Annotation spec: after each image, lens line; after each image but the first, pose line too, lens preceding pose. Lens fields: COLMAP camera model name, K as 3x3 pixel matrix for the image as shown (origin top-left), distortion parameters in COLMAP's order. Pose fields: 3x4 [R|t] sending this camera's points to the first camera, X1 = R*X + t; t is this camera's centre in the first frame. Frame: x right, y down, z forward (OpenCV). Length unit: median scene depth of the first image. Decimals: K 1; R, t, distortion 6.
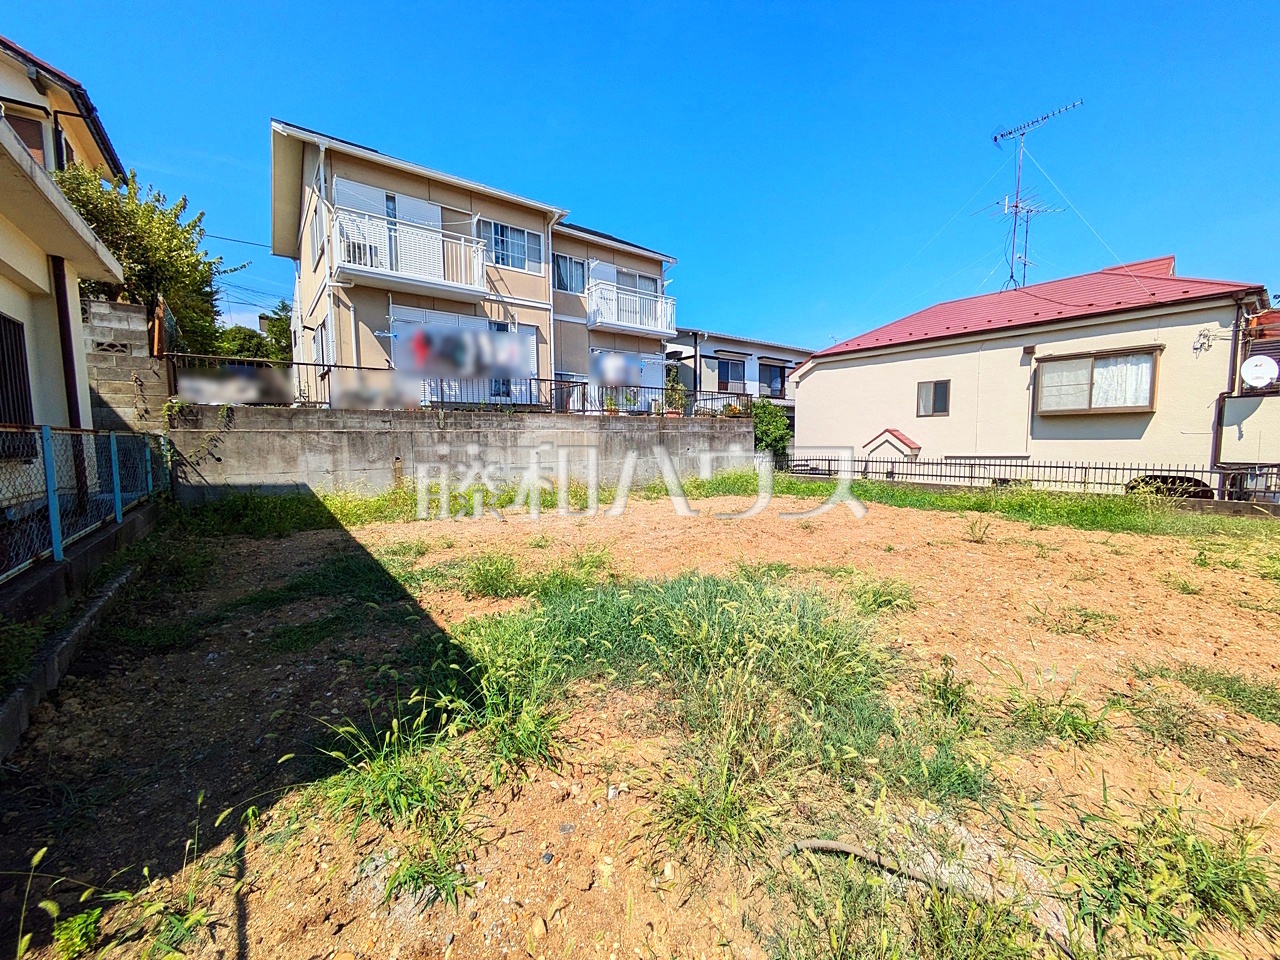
lens RADIAL K [[504.8, 0, 640.0], [0, 504.8, 480.0], [0, 0, 1]] dist [-0.002635, -0.000513]
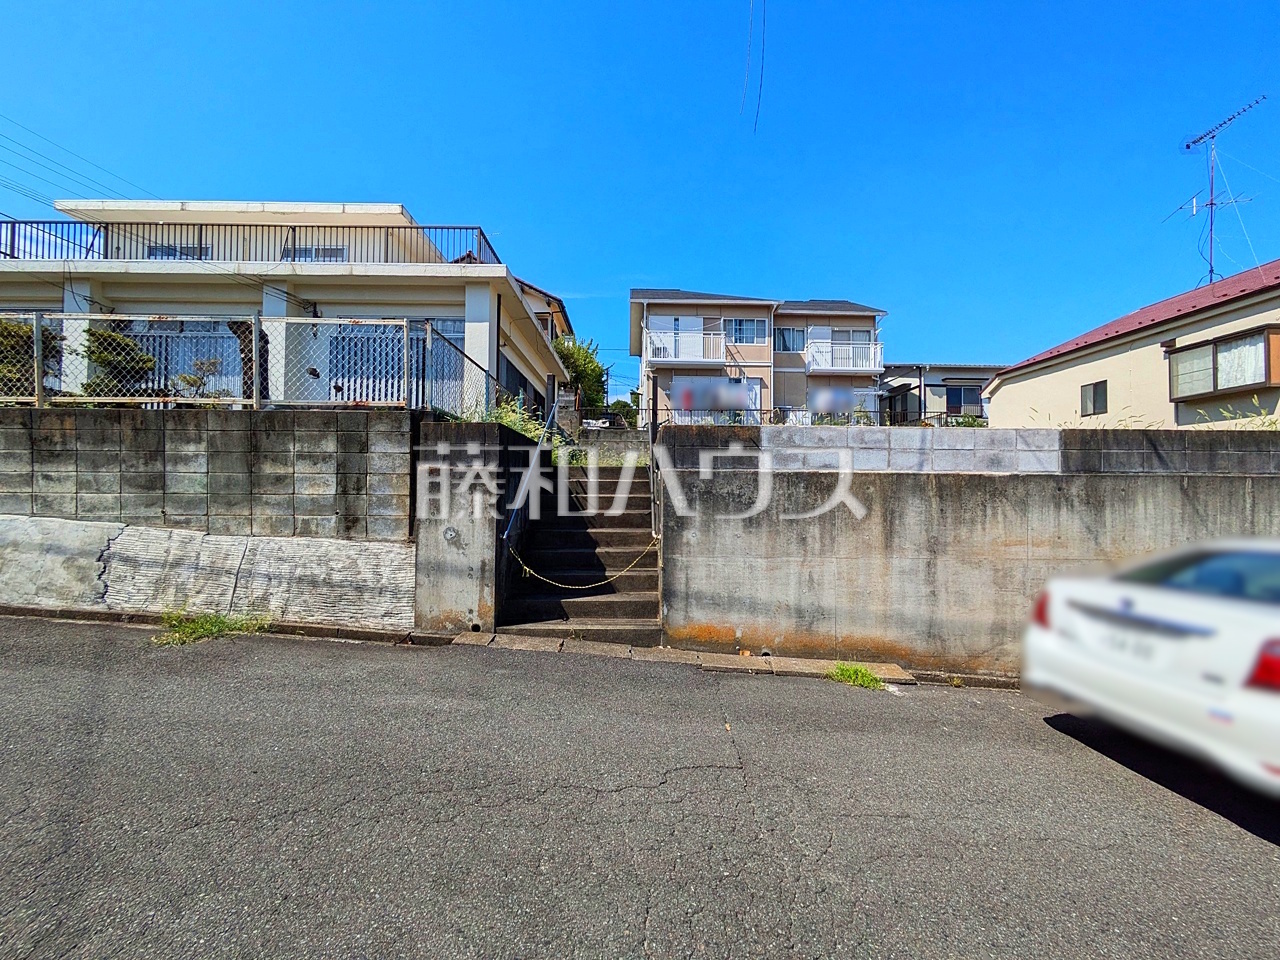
lens RADIAL K [[504.8, 0, 640.0], [0, 504.8, 480.0], [0, 0, 1]] dist [-0.002635, -0.000513]
pose [[0.804163, -0.001697, -0.594406, 0.442340], [-0.062196, 0.994267, -0.086981, 0.172361], [0.591146, 0.106917, 0.799447, -0.441152]]
